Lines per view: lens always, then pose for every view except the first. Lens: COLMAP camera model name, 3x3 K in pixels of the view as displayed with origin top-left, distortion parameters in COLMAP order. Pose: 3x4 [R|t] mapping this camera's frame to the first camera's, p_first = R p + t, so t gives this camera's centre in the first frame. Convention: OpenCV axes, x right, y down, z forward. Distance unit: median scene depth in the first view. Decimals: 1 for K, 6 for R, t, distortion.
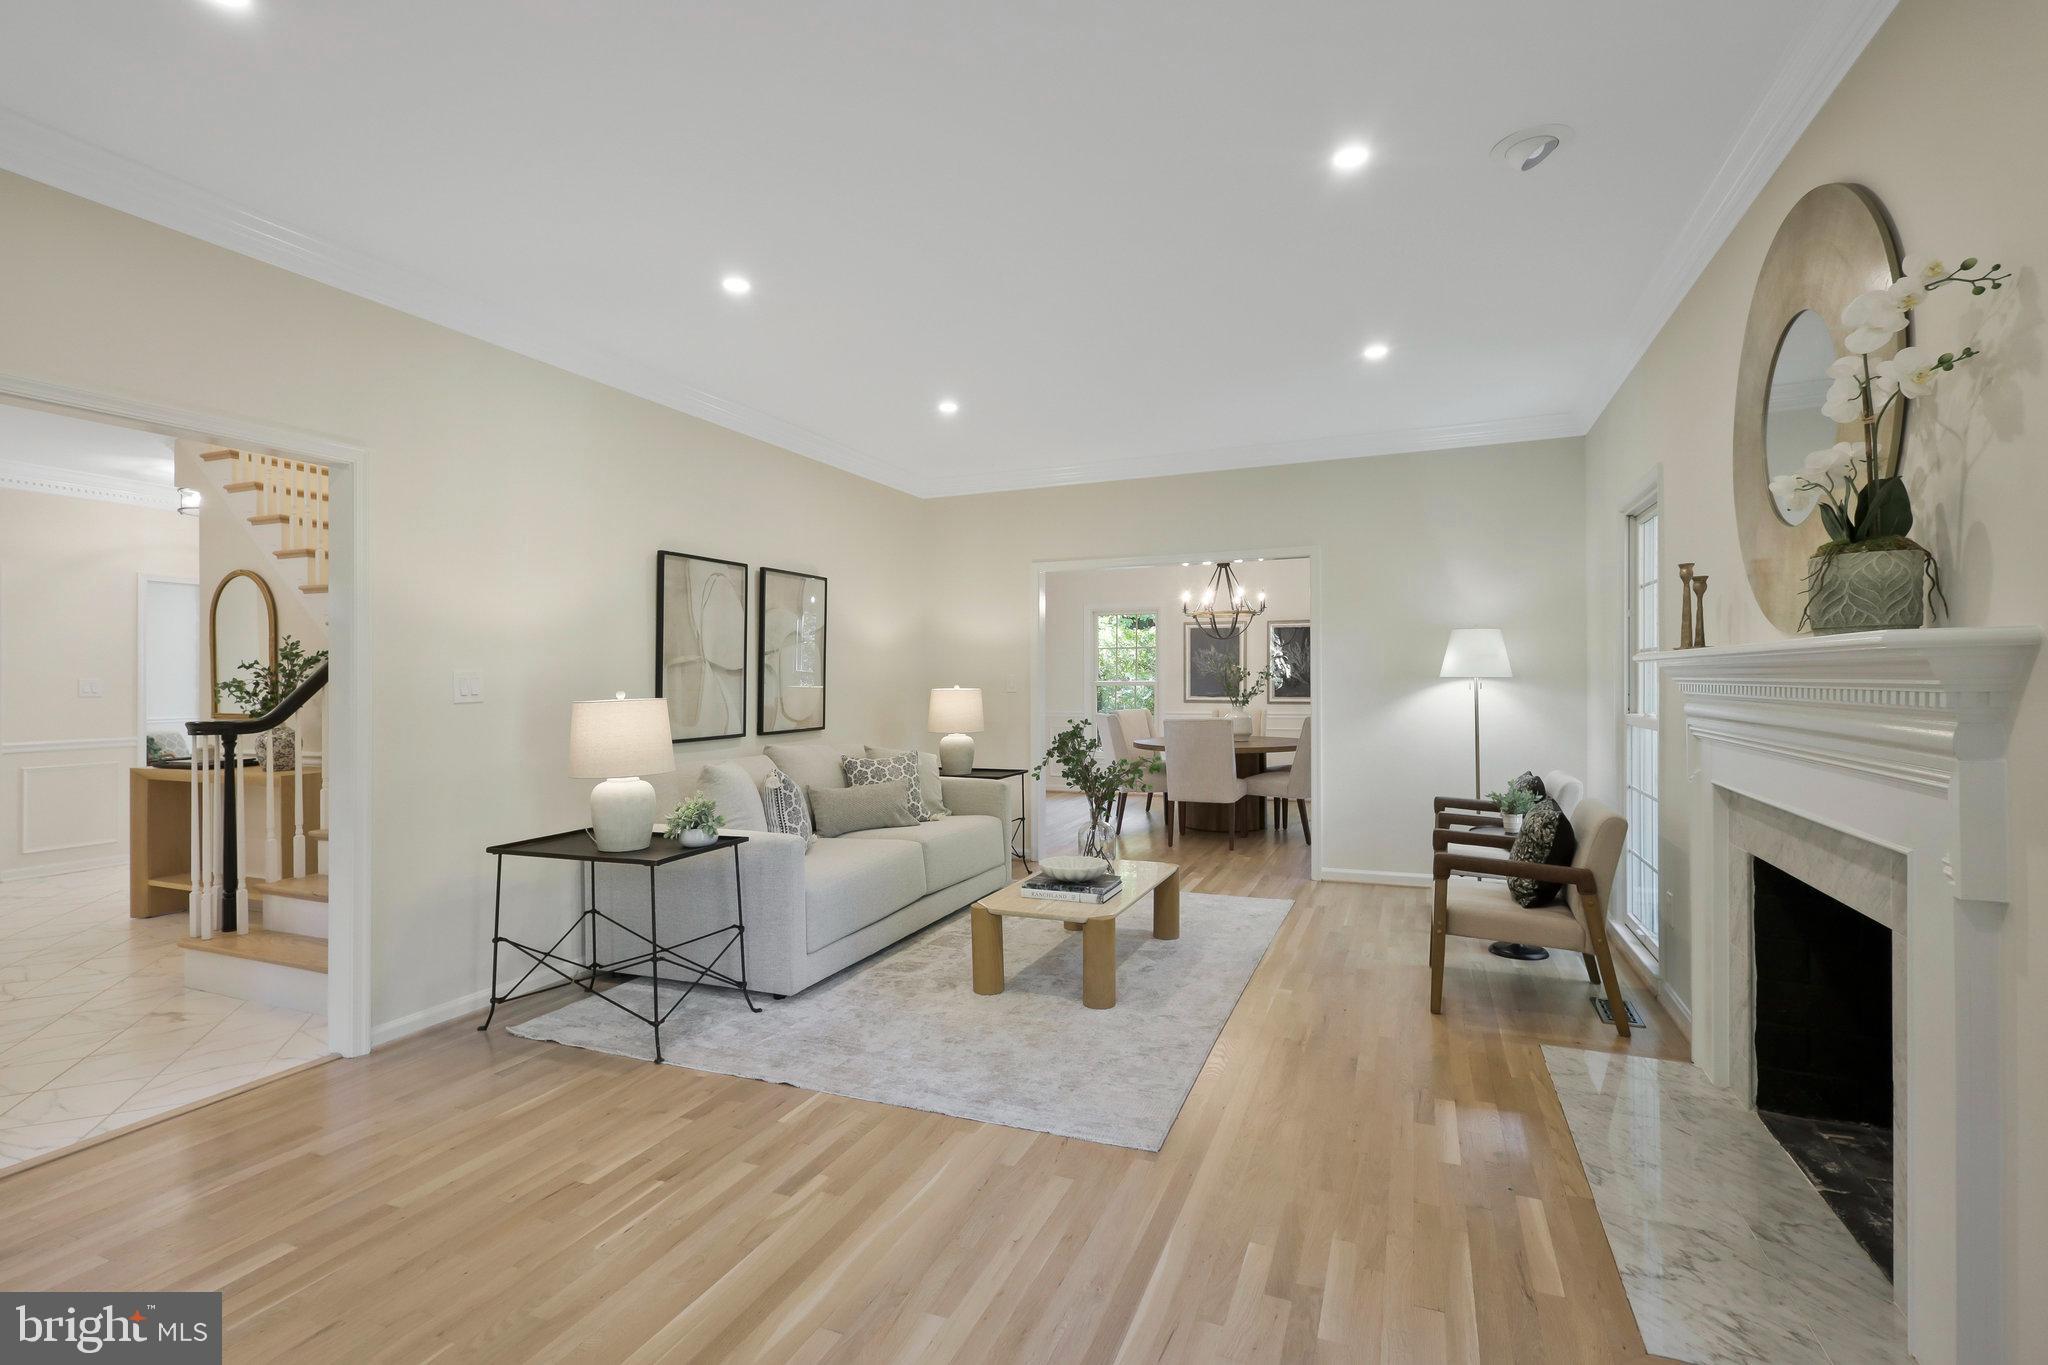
lens RADIAL K [[955.4, 0, 1033.1], [0, 955.4, 672.9], [0, 0, 1]] dist [0.006209, -0.001642]
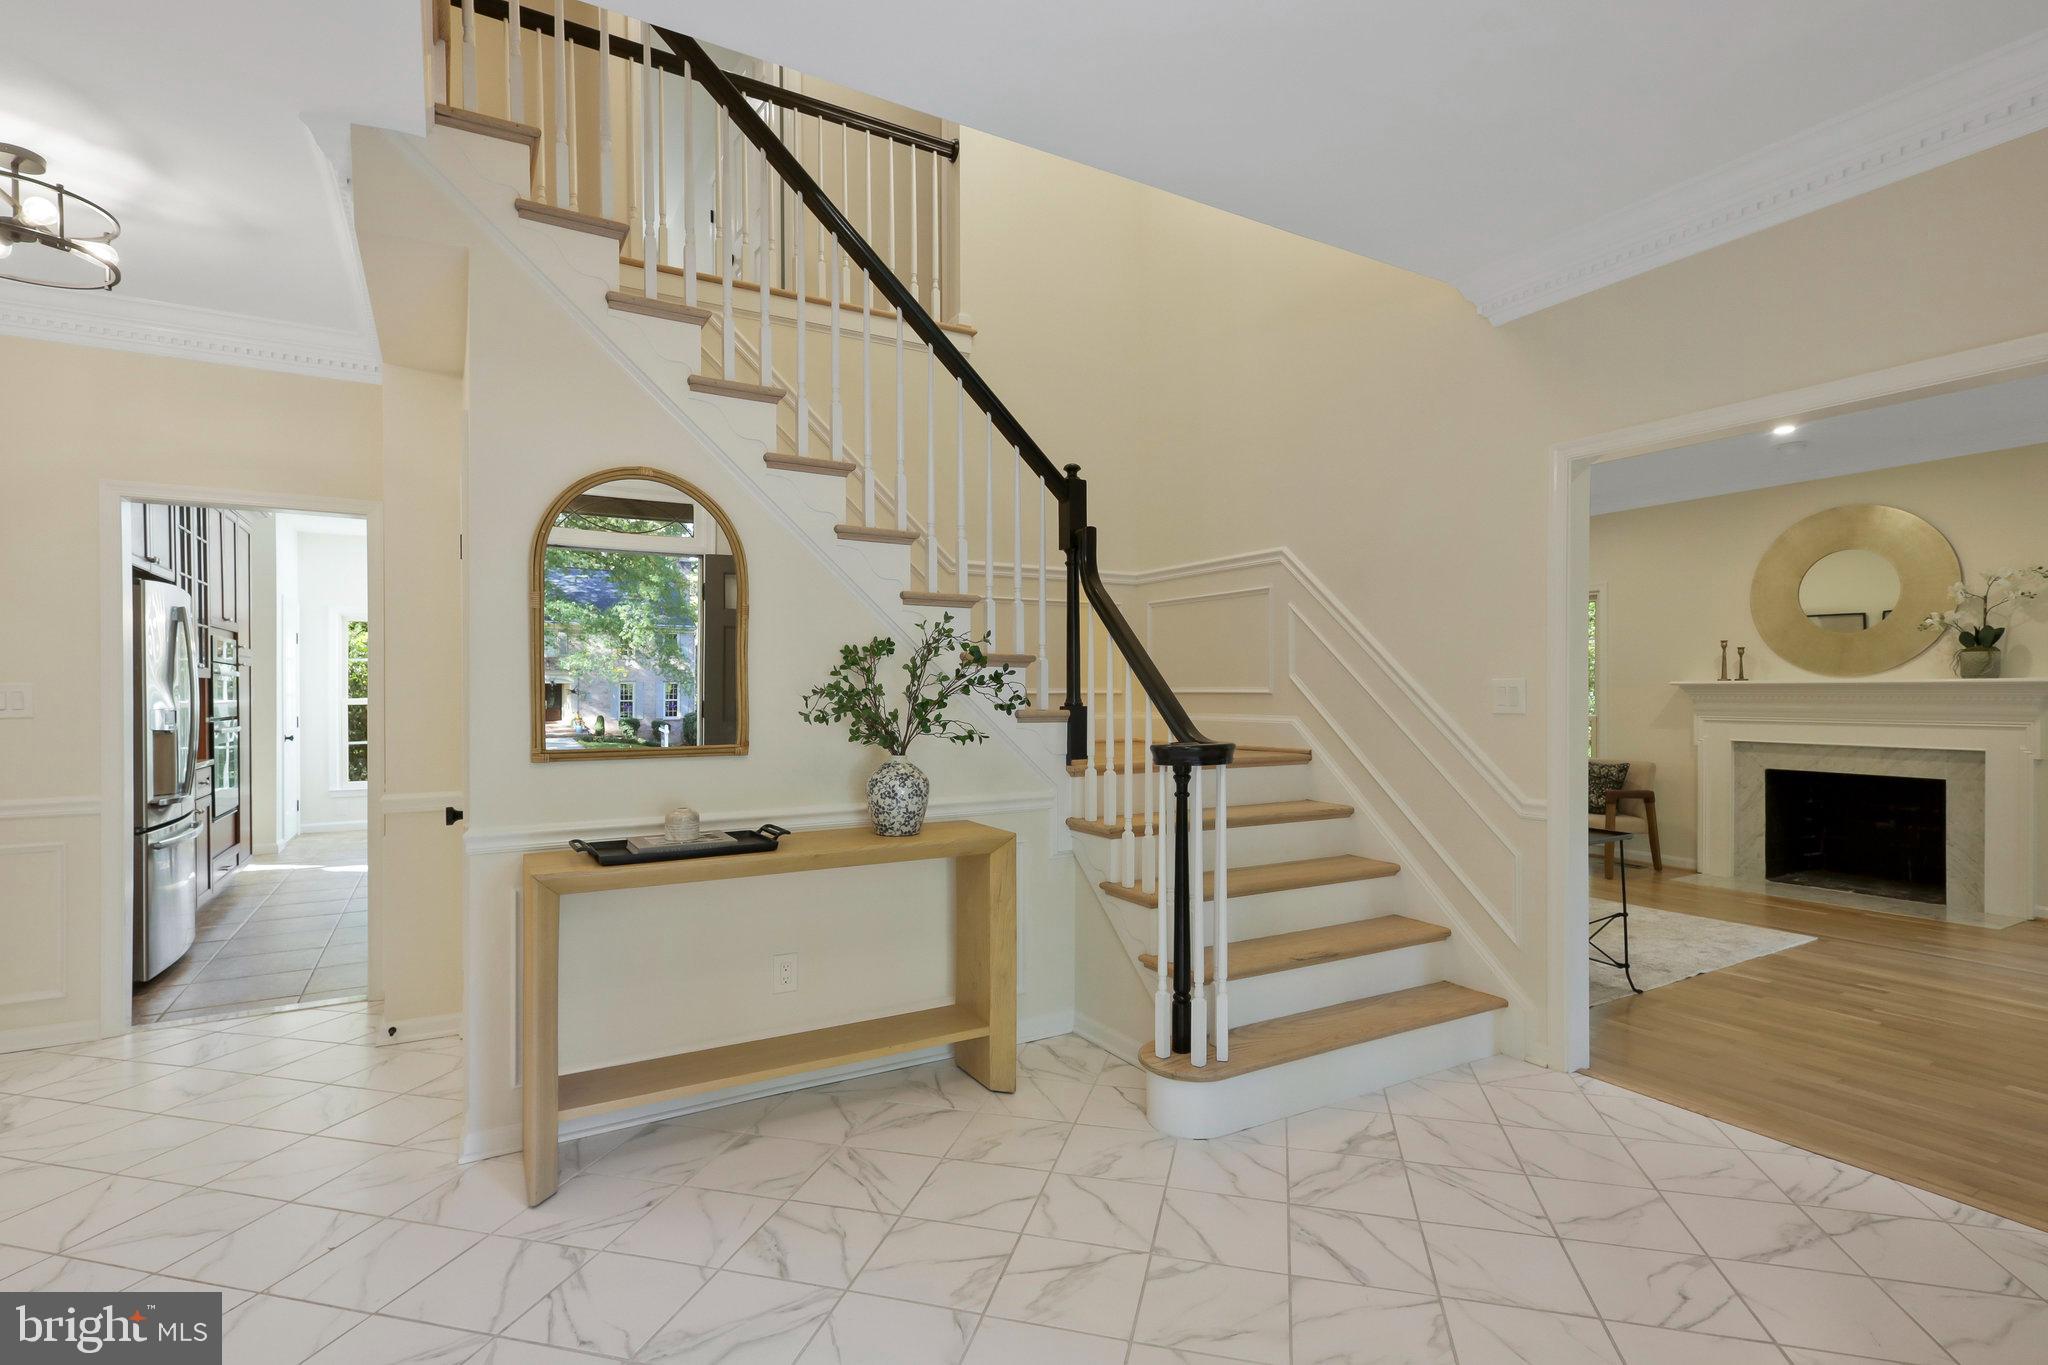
lens RADIAL K [[955.4, 0, 1030.6], [0, 955.4, 699.5], [0, 0, 1]] dist [0.006209, -0.001642]
pose [[0.619983, -0.009112, 0.784562, -2.314404], [-0.001713, 0.999914, 0.012967, -0.005692], [-0.784613, -0.009383, 0.619915, 1.029157]]
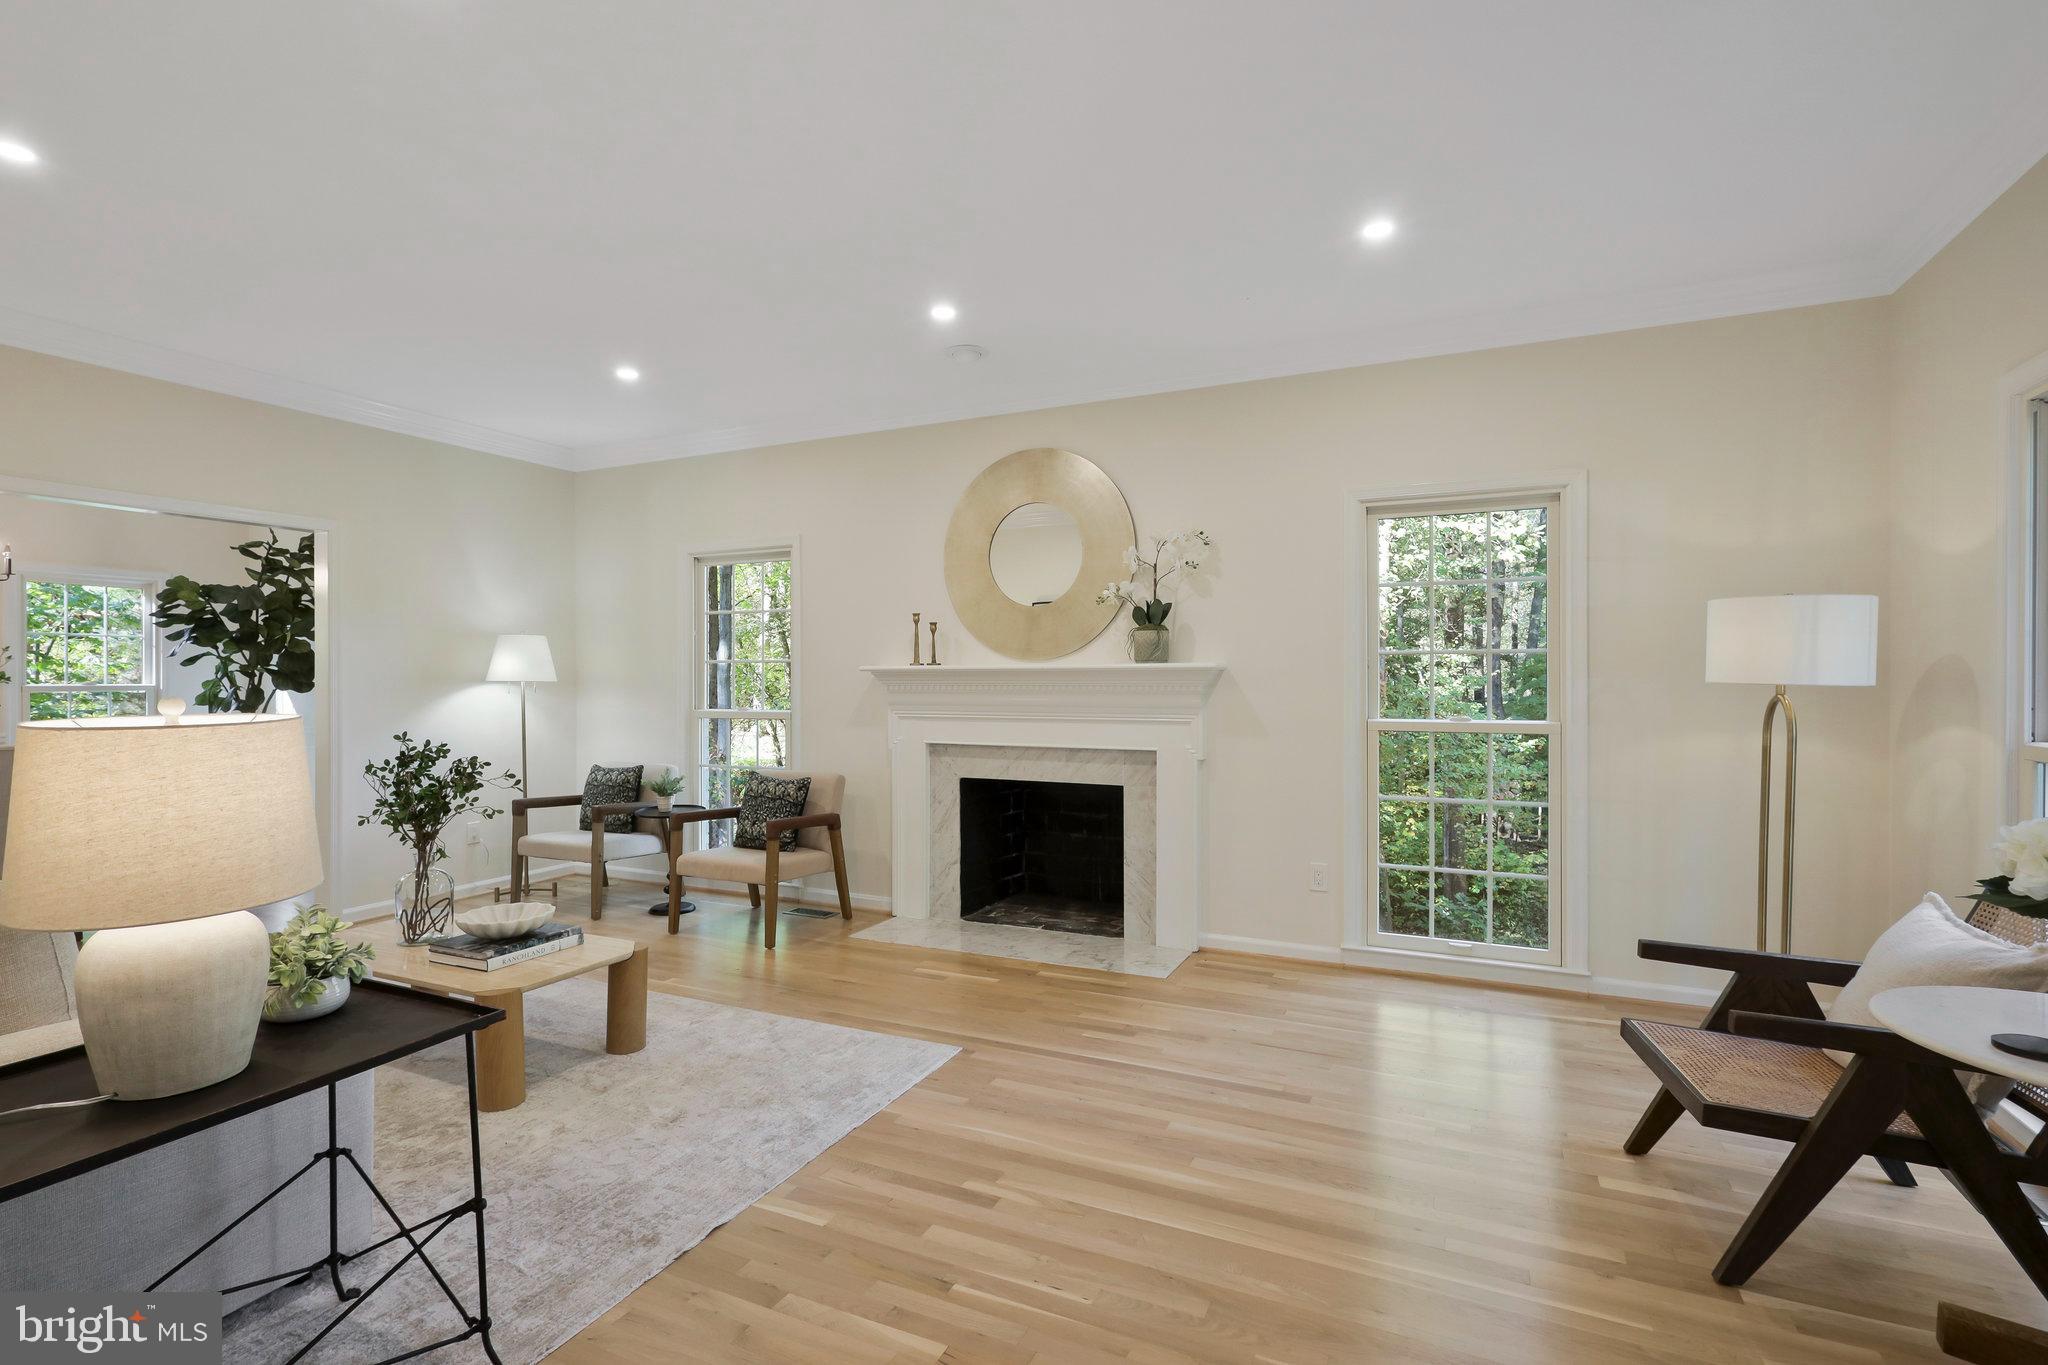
lens RADIAL K [[955.4, 0, 1016.7], [0, 955.4, 683.7], [0, 0, 1]] dist [0.006209, -0.001642]
pose [[0.058947, 0.002894, 0.998257, -1.126928], [-0.005741, 0.999980, -0.002560, 0.015202], [-0.998245, -0.005580, 0.058962, 0.842693]]
